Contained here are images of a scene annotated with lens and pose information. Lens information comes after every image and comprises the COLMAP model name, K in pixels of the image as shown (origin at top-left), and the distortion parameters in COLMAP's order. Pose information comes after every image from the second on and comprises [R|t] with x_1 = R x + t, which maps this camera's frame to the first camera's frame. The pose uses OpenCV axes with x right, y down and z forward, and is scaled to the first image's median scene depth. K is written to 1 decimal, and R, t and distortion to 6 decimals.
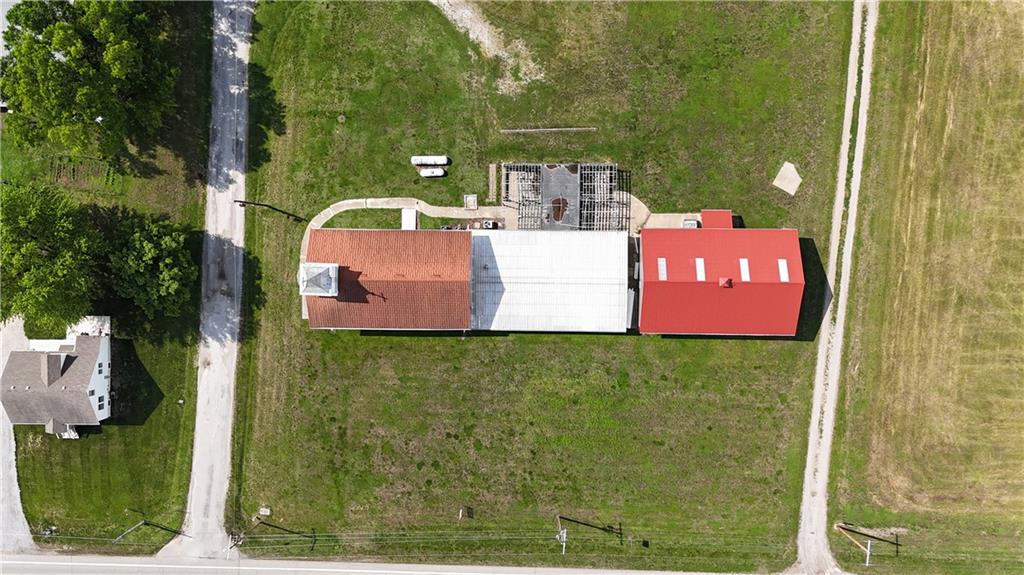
lens RADIAL K [[846.9, 0, 519.1], [0, 846.9, 285.3], [0, 0, 1]] dist [0.104399, -0.160303]
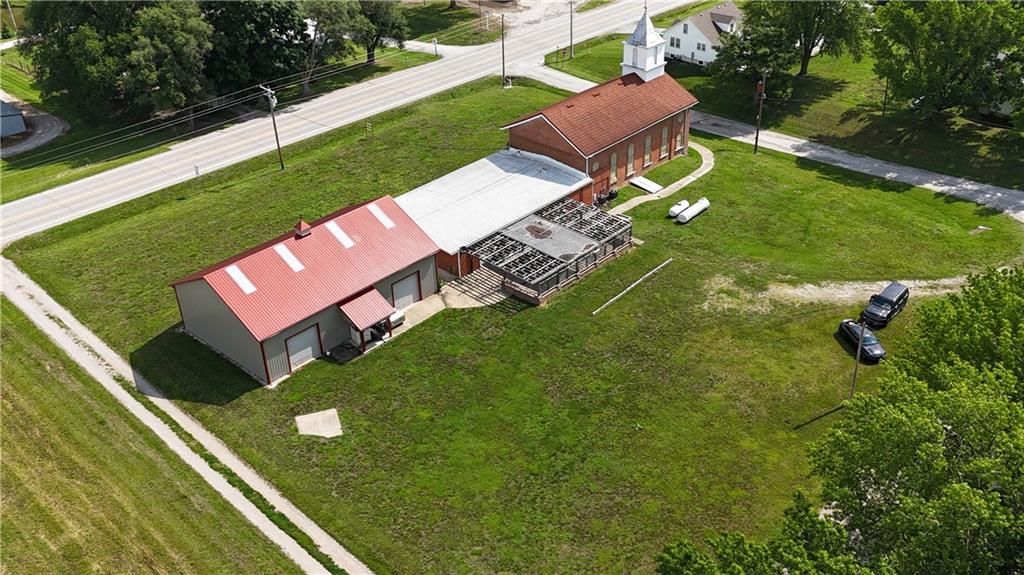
lens RADIAL K [[1002.6, 0, 520.0], [0, 1002.6, 270.5], [0, 0, 1]] dist [0.128008, -0.247608]
pose [[-0.668722, 0.403792, -0.624310, 0.606977], [-0.743246, -0.340582, 0.575838, -0.582801], [0.019890, 0.849092, 0.527871, 0.547467]]
